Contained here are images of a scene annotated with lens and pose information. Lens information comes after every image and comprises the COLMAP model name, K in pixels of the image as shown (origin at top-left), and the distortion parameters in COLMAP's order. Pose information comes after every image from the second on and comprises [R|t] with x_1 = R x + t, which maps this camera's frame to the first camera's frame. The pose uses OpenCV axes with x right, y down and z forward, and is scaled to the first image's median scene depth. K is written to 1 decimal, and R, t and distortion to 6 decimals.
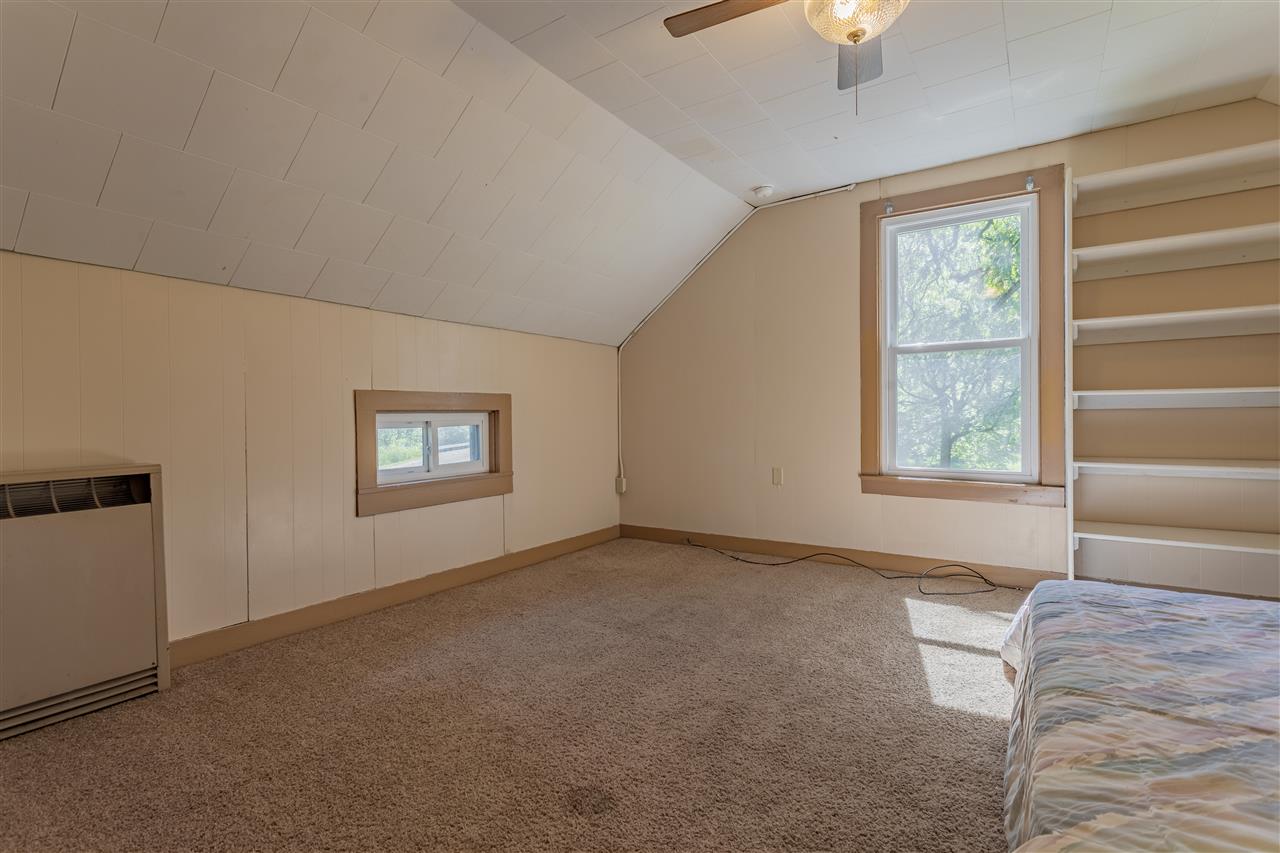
lens RADIAL K [[599.4, 0, 640.0], [0, 599.4, 426.5], [0, 0, 1]] dist [0.005140, 0.000618]
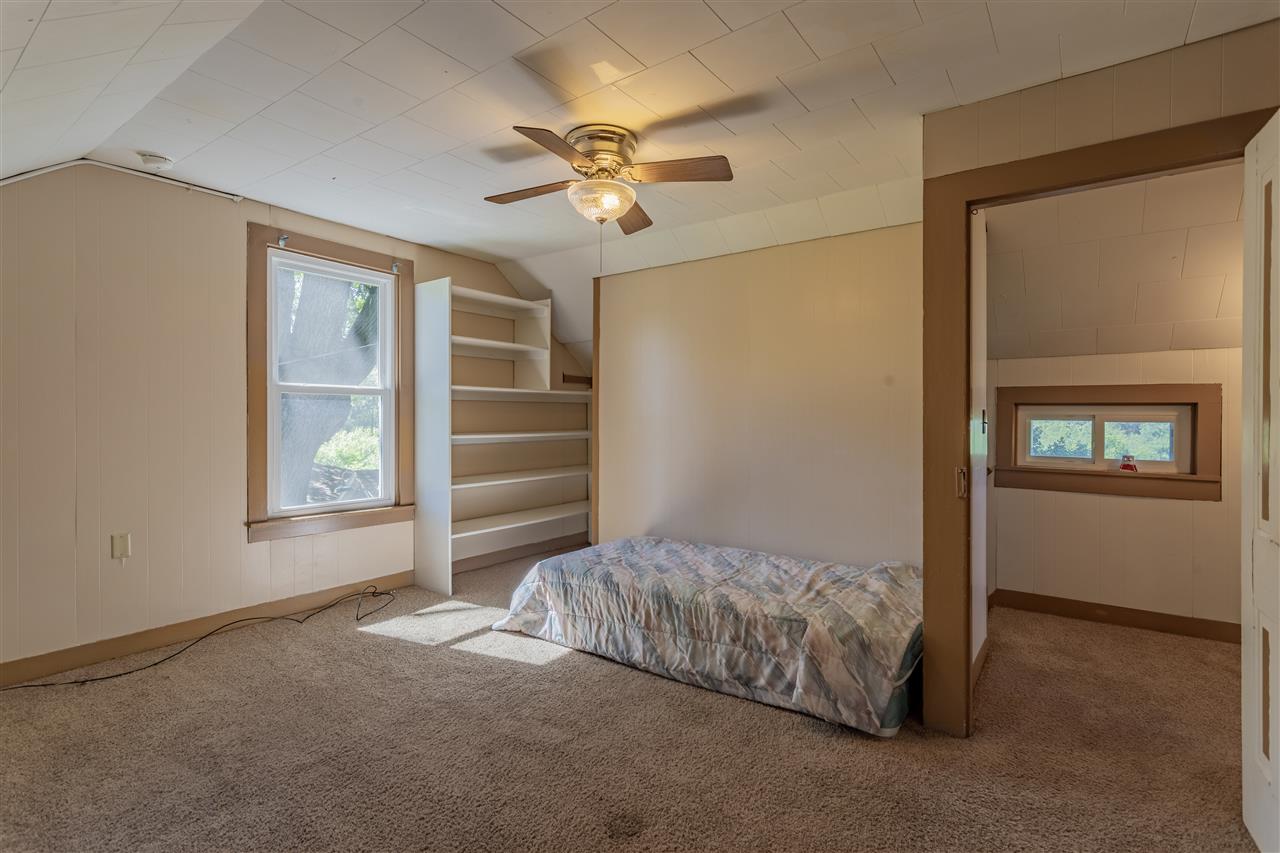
lens RADIAL K [[599.4, 0, 640.0], [0, 599.4, 426.5], [0, 0, 1]] dist [0.005140, 0.000618]
pose [[0.049090, -0.005444, 0.998780, -0.599224], [0.012970, 0.999904, 0.004813, -0.072426], [-0.998710, 0.012718, 0.049155, 0.441697]]
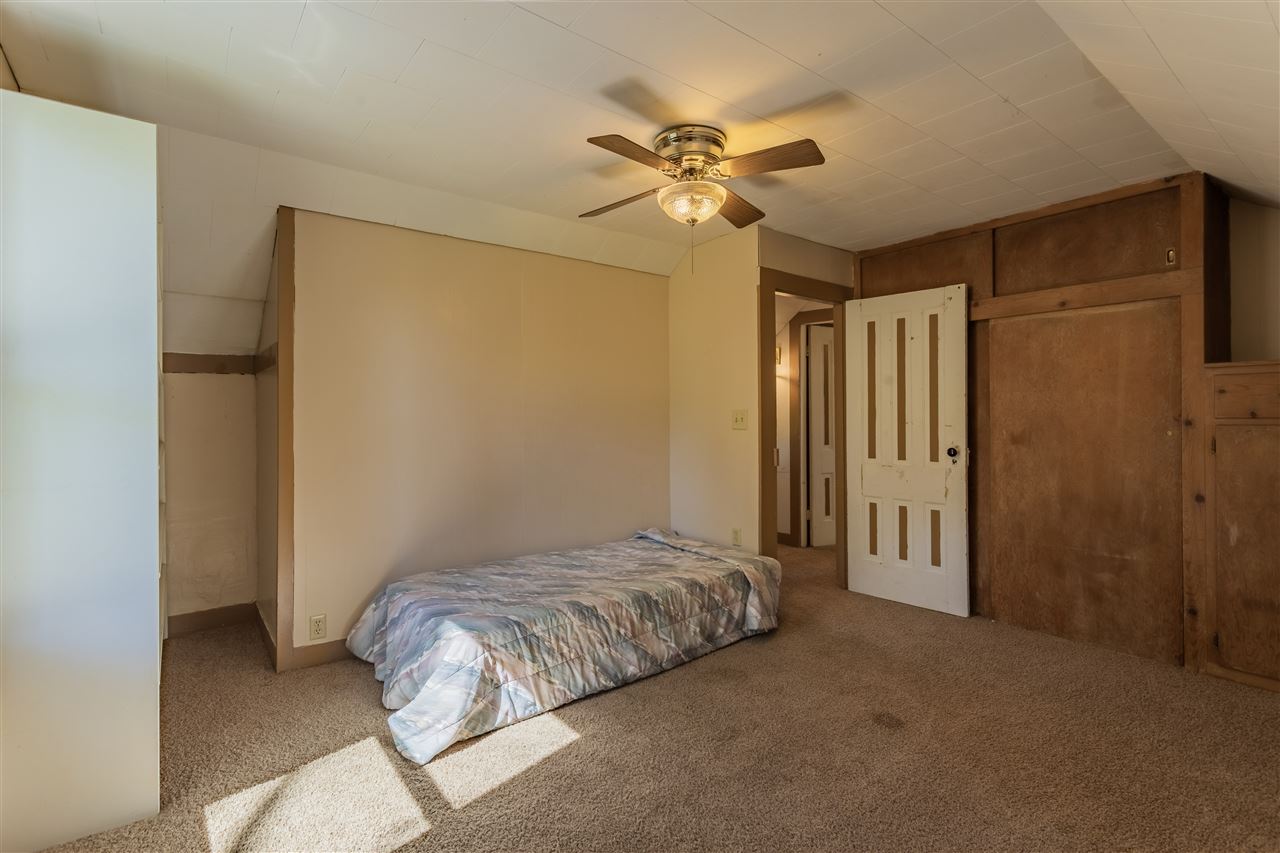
lens RADIAL K [[599.4, 0, 640.0], [0, 599.4, 426.5], [0, 0, 1]] dist [0.005140, 0.000618]
pose [[-0.946440, 0.014540, 0.322553, 0.010649], [0.022768, 0.999504, 0.021750, -0.090559], [-0.322077, 0.027929, -0.946302, 1.304167]]
